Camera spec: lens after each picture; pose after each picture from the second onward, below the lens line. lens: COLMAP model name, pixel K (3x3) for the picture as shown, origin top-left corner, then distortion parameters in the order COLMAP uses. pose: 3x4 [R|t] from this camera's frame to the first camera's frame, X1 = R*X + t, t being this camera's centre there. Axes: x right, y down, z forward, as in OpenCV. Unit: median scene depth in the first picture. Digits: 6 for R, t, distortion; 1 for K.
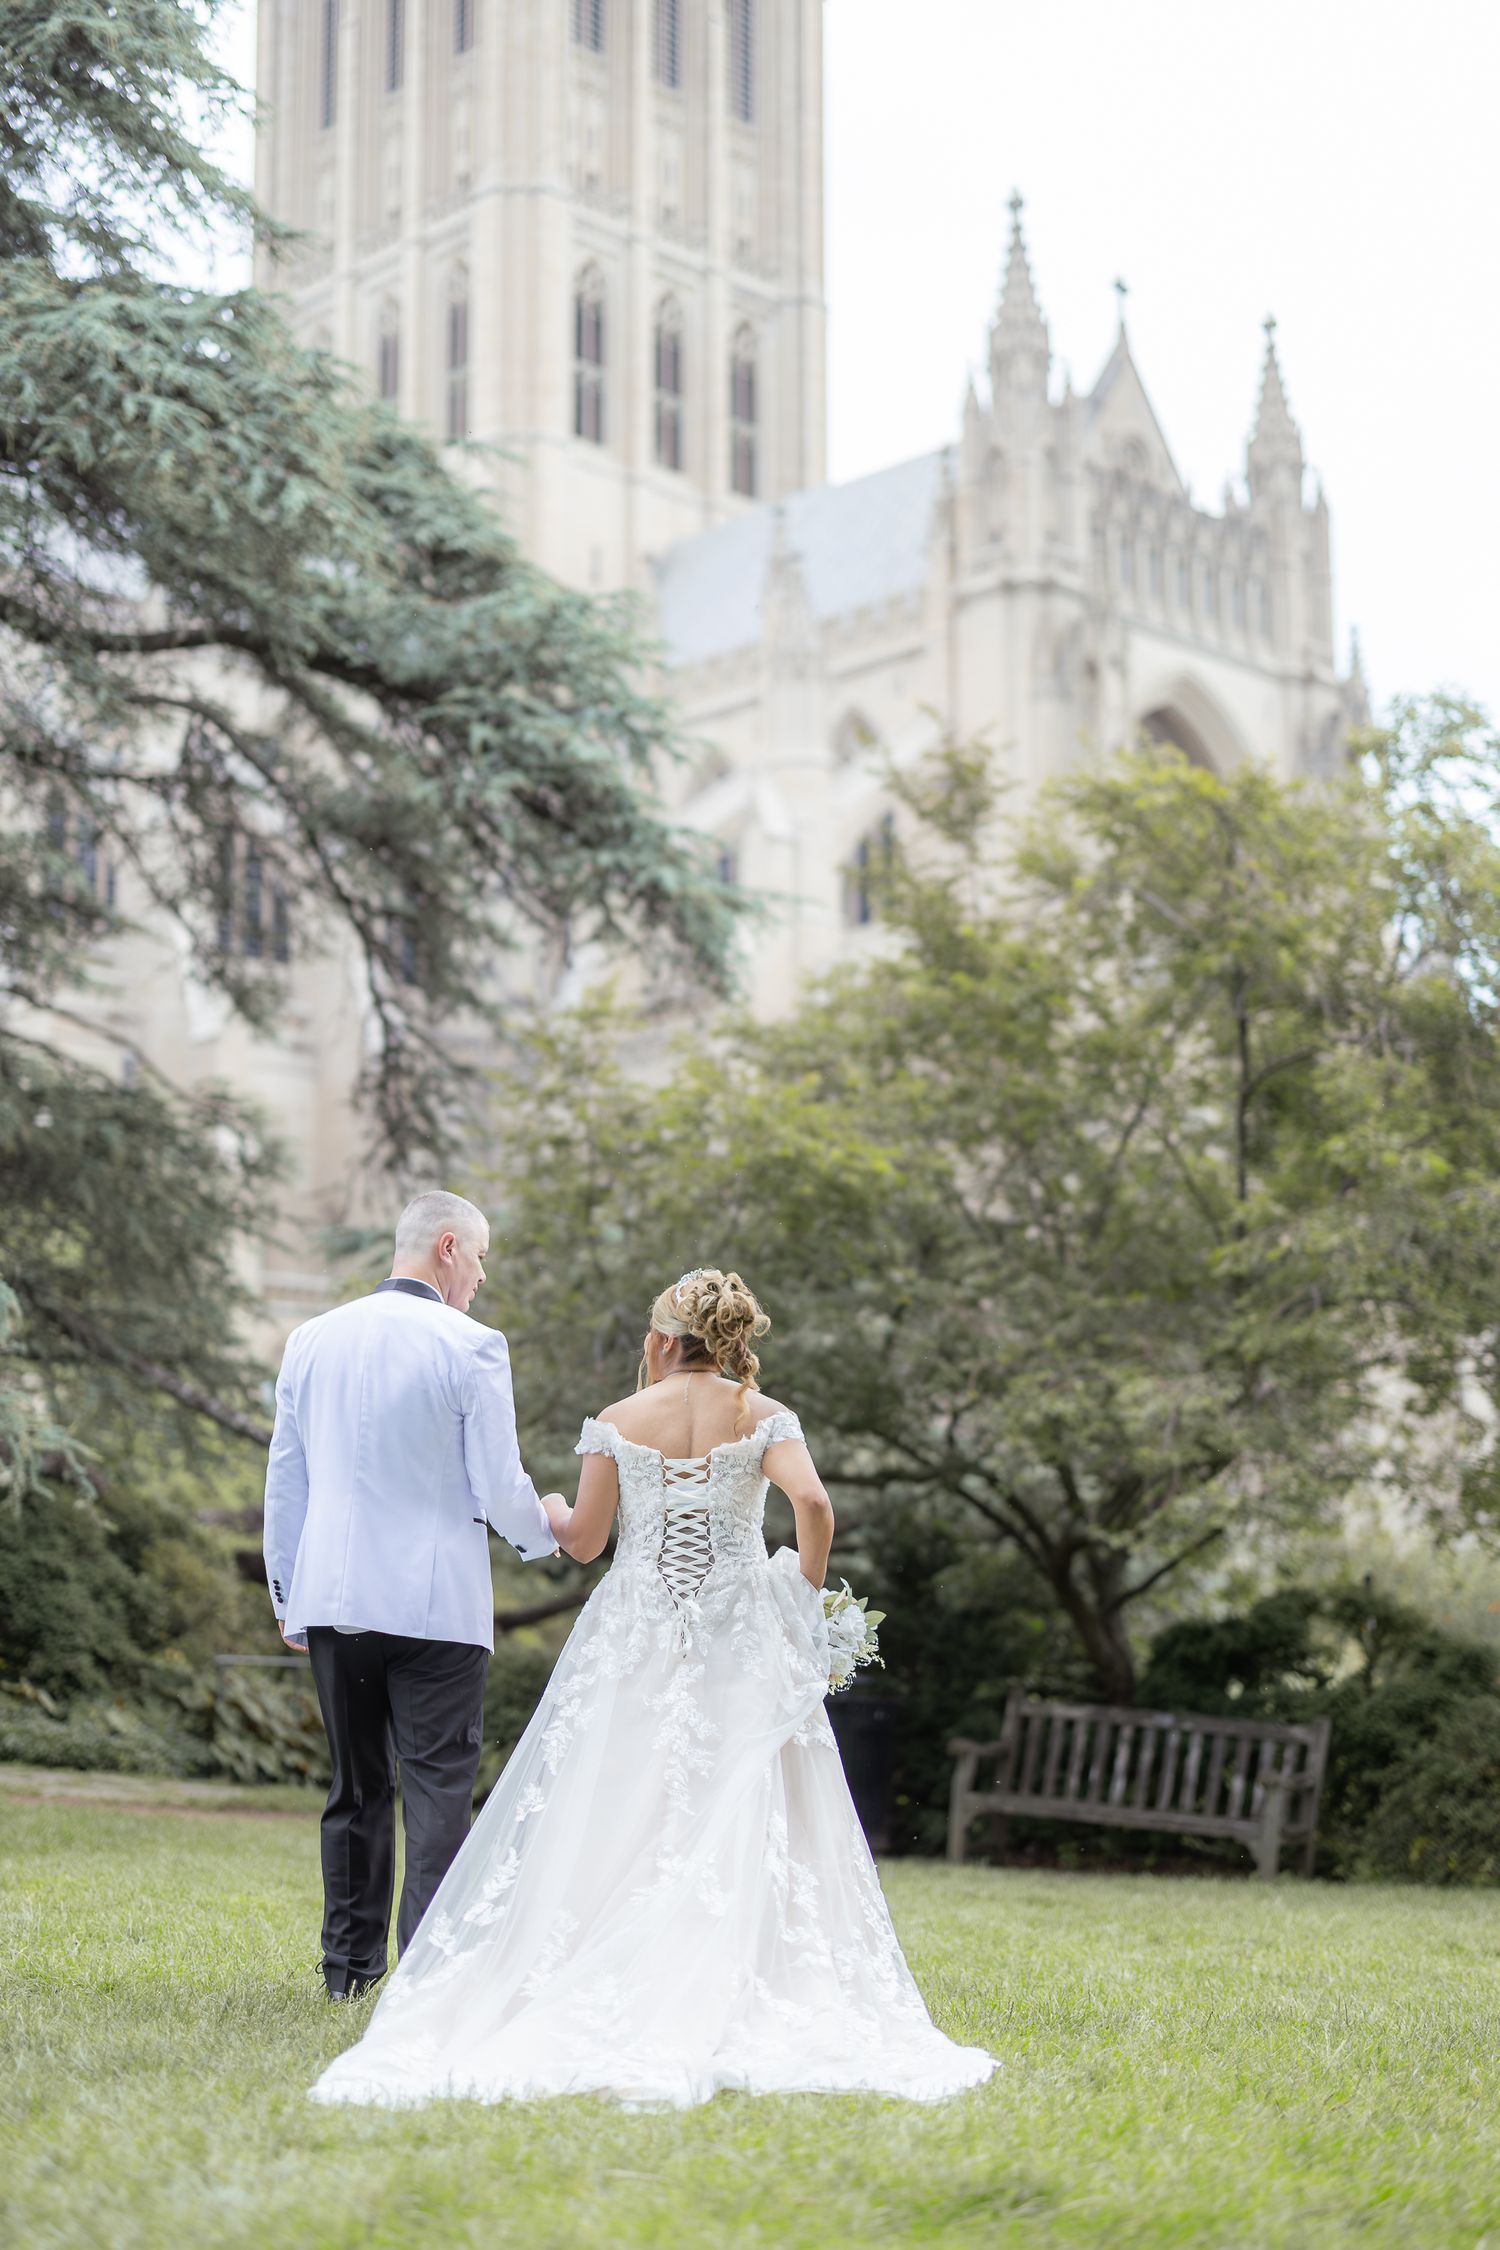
lens RADIAL K [[3340.2, 0, 742.0], [0, 3340.2, 1124.0], [0, 0, 1]] dist [0.014865, 0.000000]
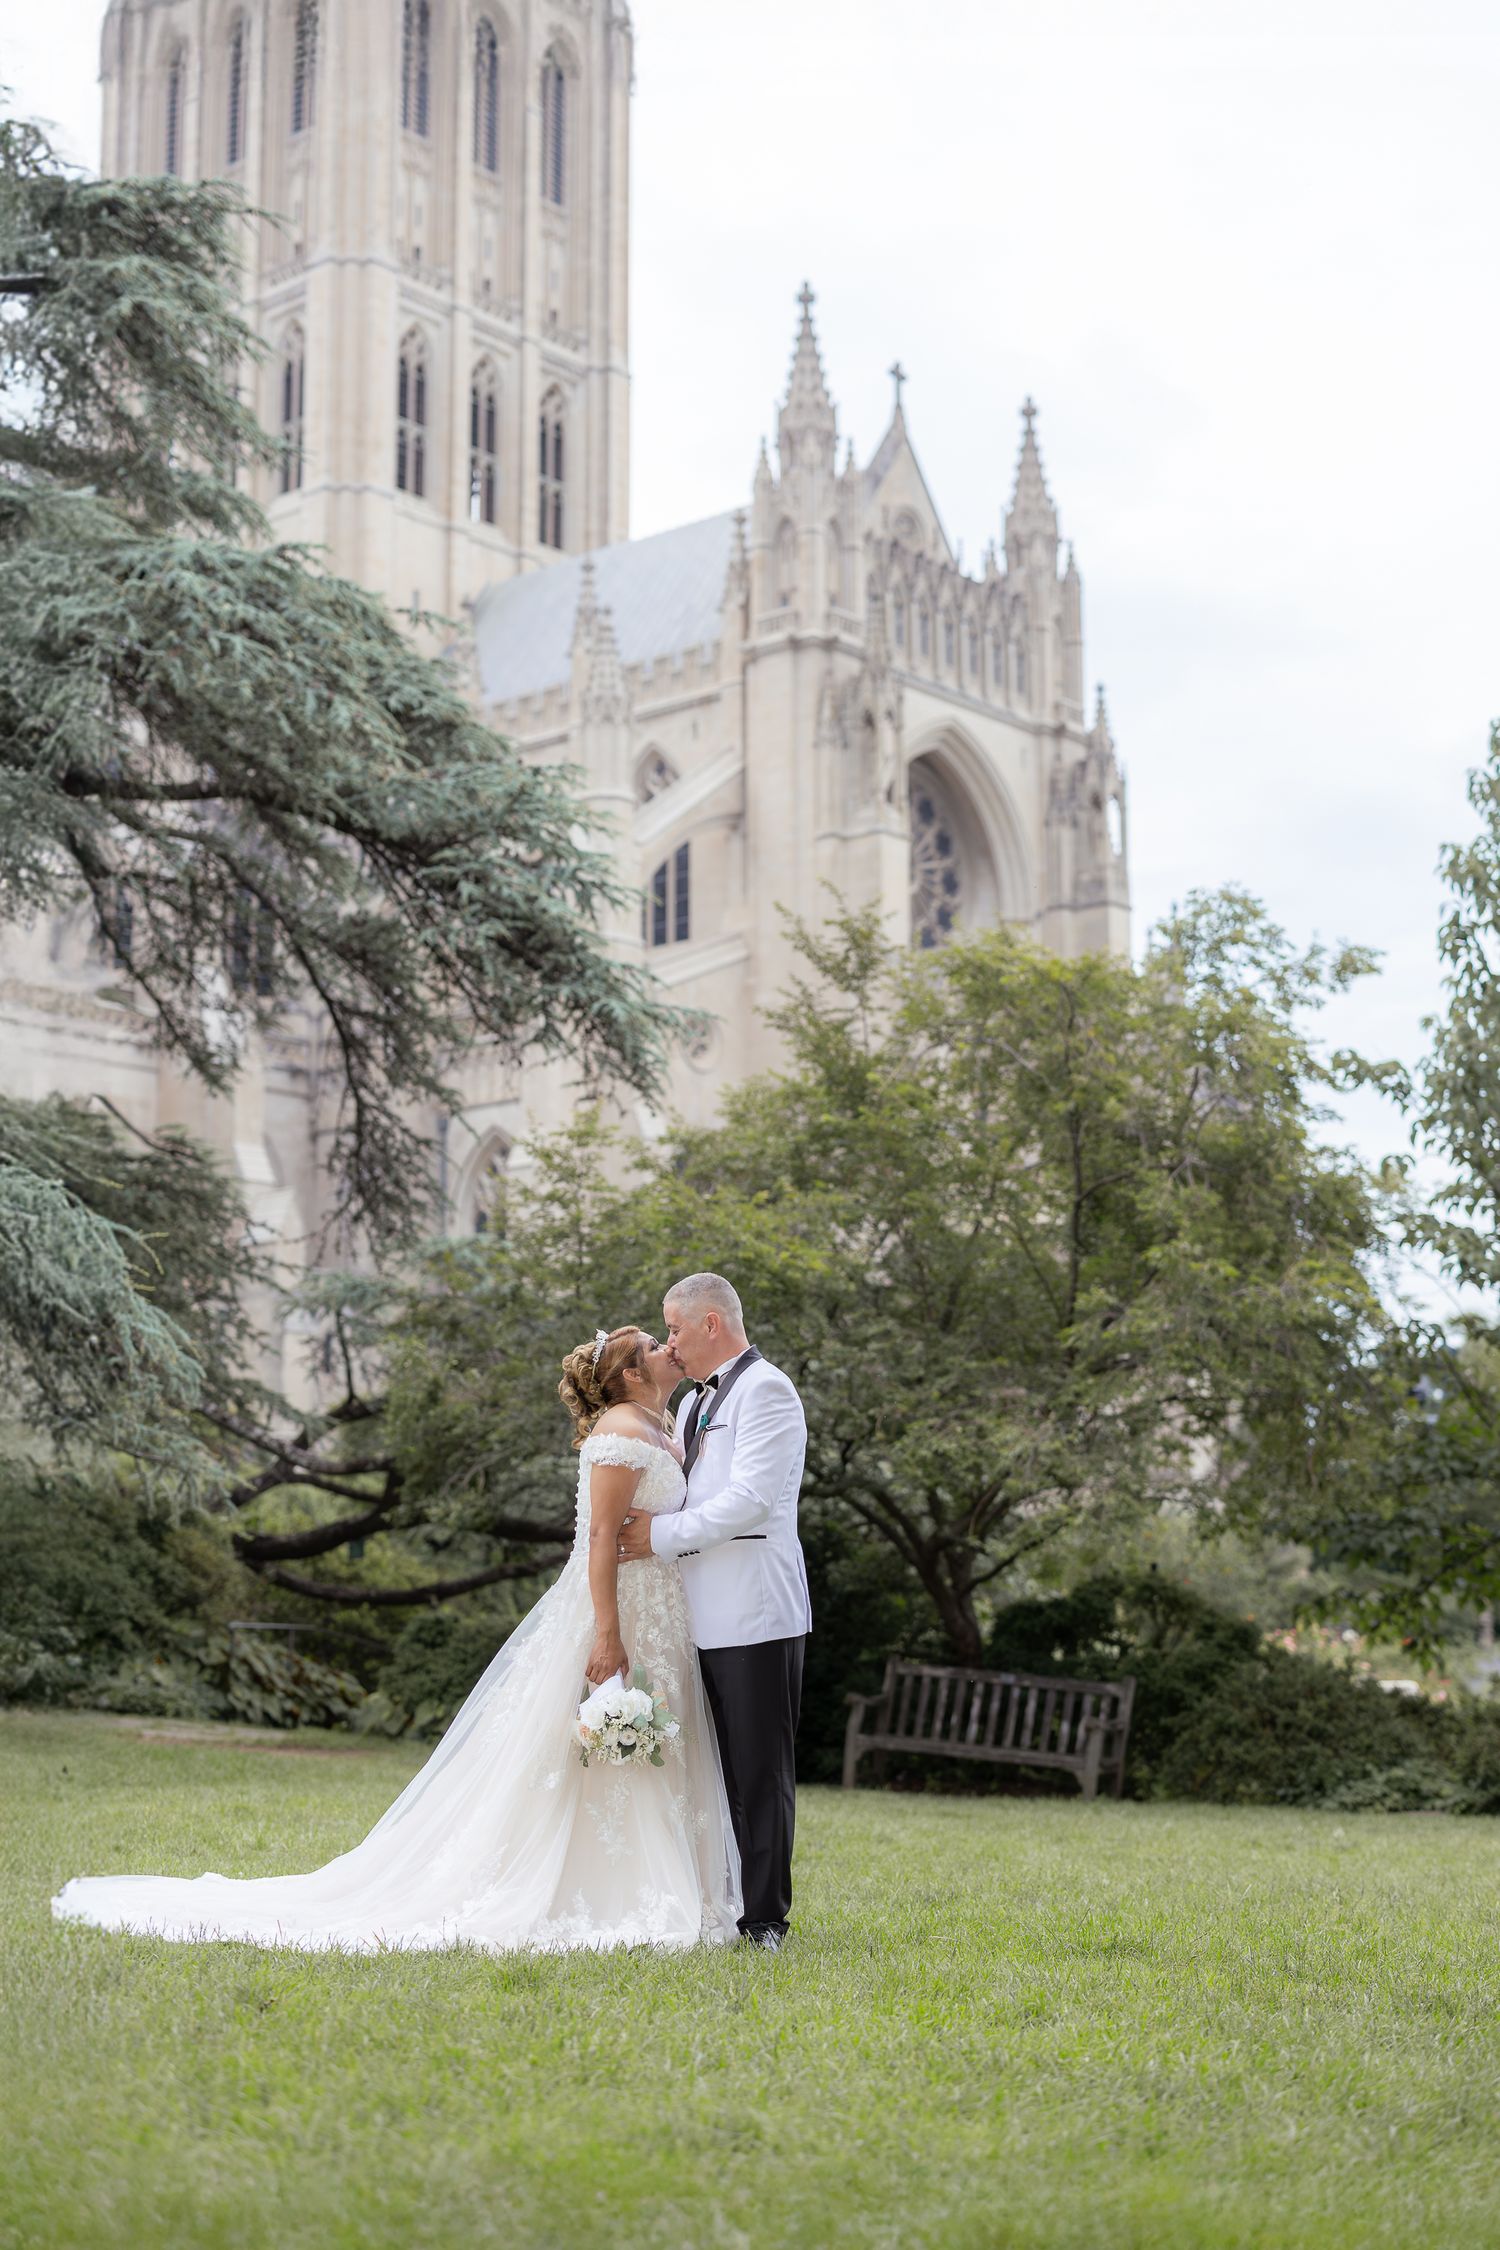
lens RADIAL K [[3146.3, 0, 761.1], [0, 3146.3, 1116.6], [0, 0, 1]] dist [0.008255, 0.000000]
pose [[0.996530, 0.015430, 0.081795, -0.062720], [-0.015958, 0.999856, 0.005809, -0.039807], [-0.081694, -0.007094, 0.996632, -0.184195]]
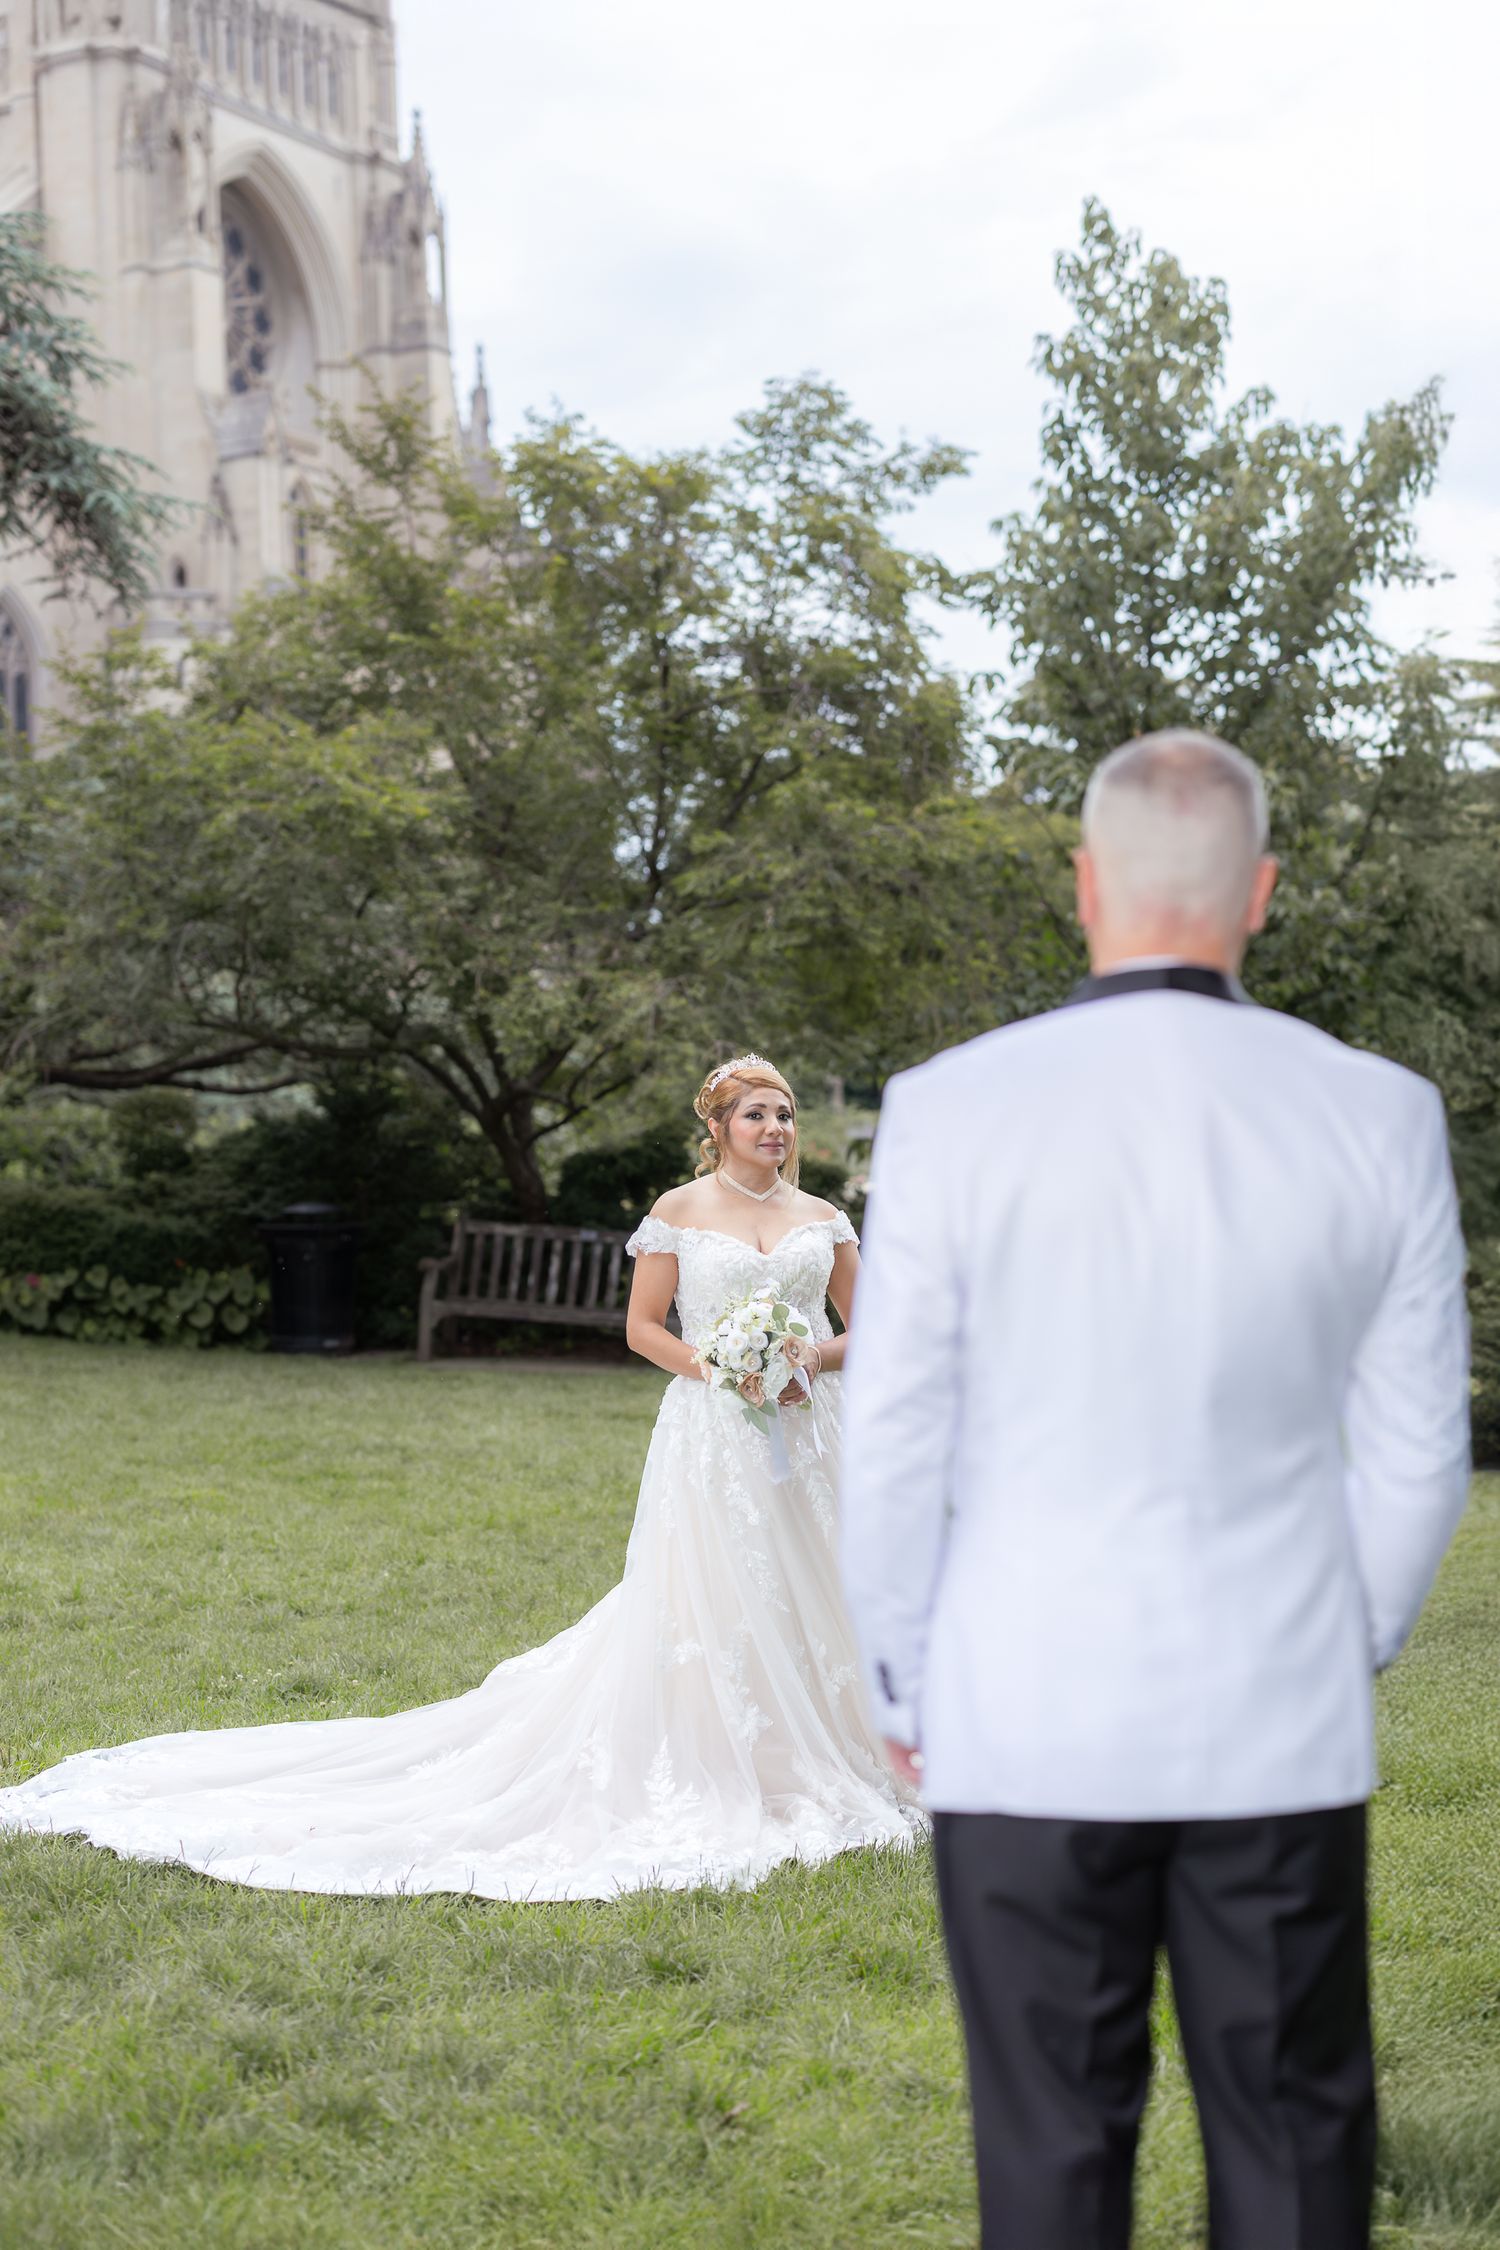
lens RADIAL K [[3146.3, 0, 694.5], [0, 3146.3, 1087.4], [0, 0, 1]] dist [0.008255, 0.000000]
pose [[0.956272, -0.029677, 0.290970, -0.146099], [-0.020676, 0.985491, 0.168465, -0.060757], [-0.291748, -0.167114, 0.941783, -0.081408]]
